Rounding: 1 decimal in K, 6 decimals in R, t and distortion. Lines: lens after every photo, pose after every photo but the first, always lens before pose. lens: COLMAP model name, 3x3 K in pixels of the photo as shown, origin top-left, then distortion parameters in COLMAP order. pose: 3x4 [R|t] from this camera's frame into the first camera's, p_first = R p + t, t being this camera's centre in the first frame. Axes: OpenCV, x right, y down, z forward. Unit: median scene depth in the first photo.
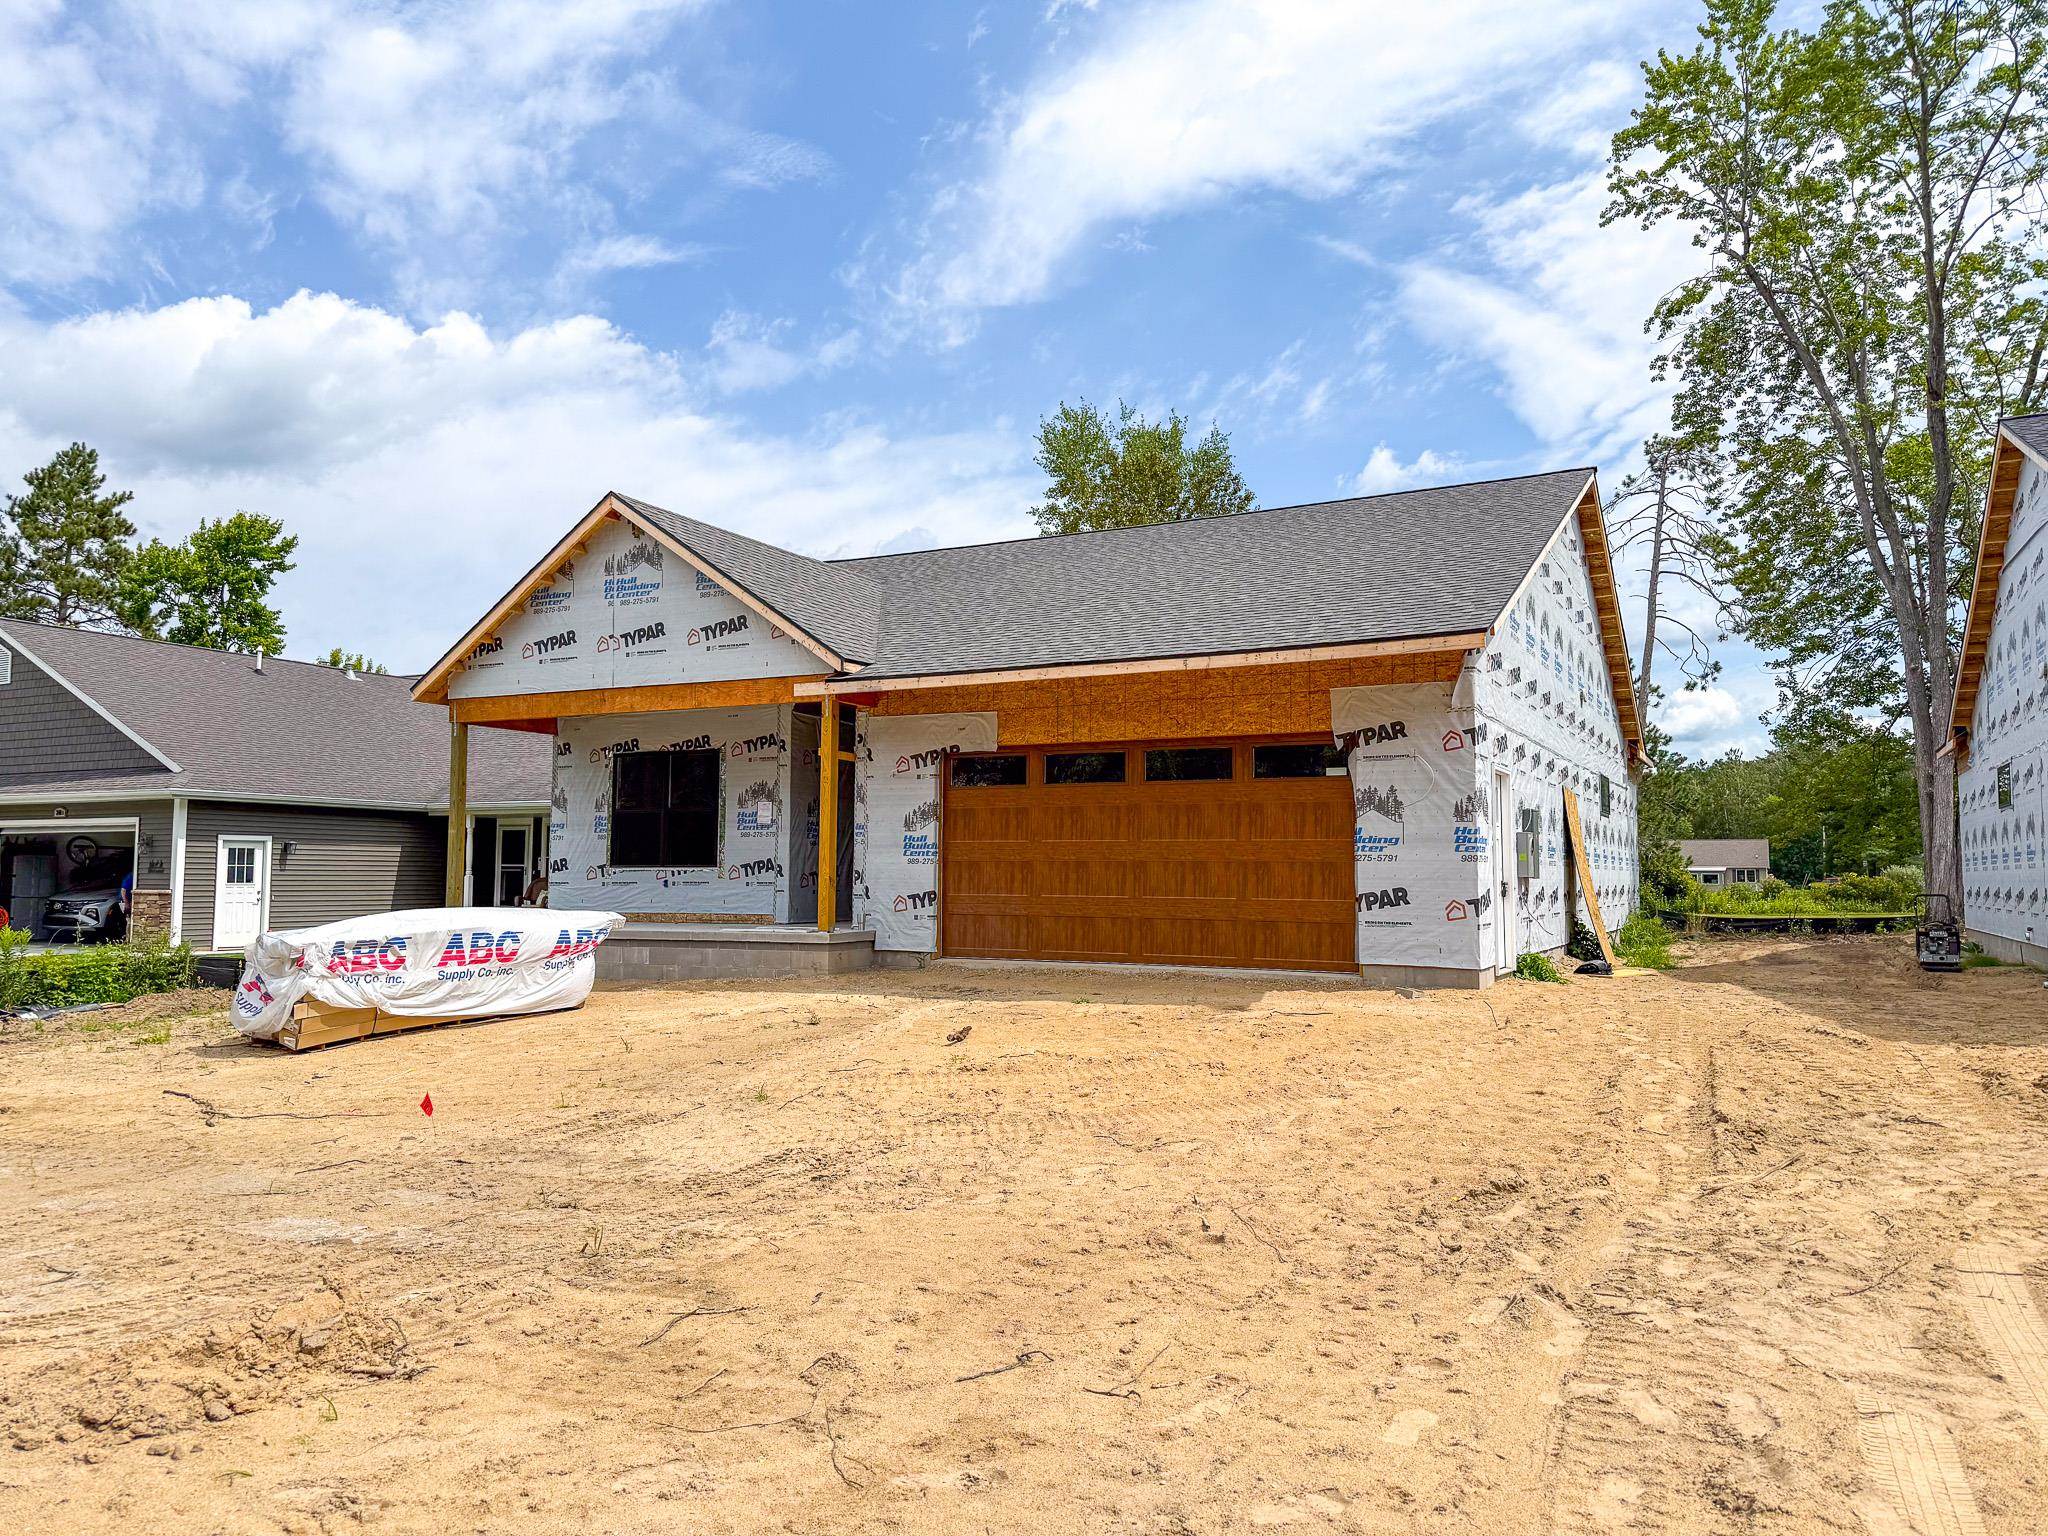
lens RADIAL K [[1461.6, 0, 1024.0], [0, 1461.6, 768.0], [0, 0, 1]] dist [0.115052, -0.148997]
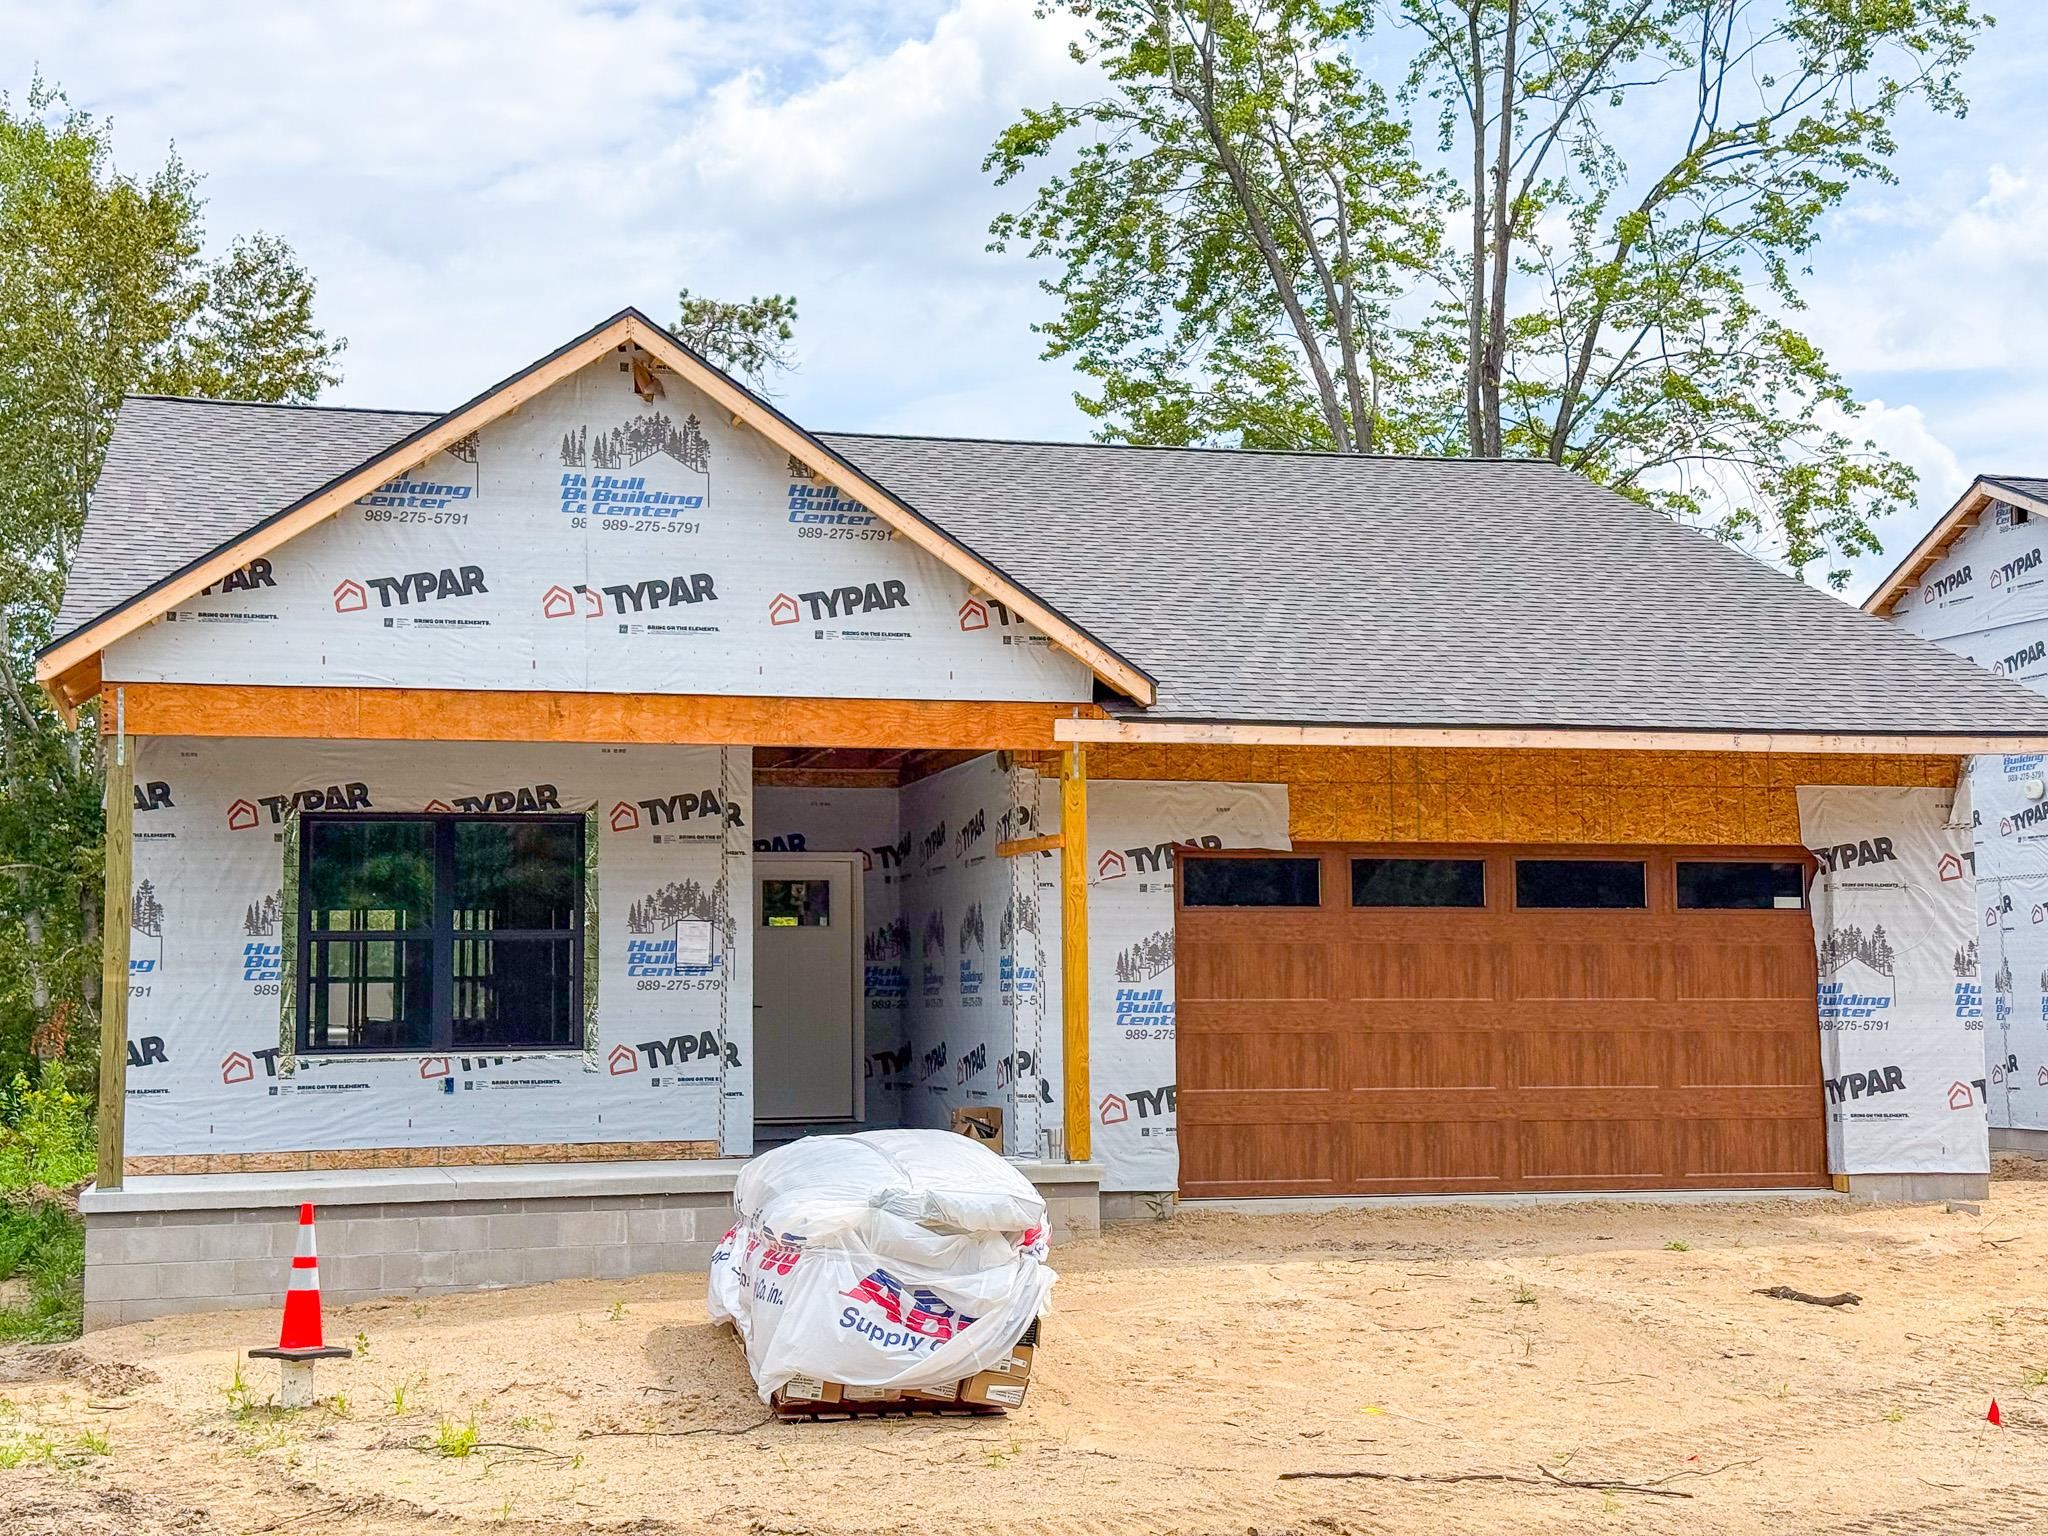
lens RADIAL K [[2953.7, 0, 1024.5], [0, 2953.7, 730.0], [0, 0, 1]] dist [0.114964, -0.069006]
pose [[0.735248, 0.059234, 0.675205, -0.905564], [-0.036666, 0.998191, -0.047642, 0.001055], [-0.676806, 0.010272, 0.736090, 0.171149]]
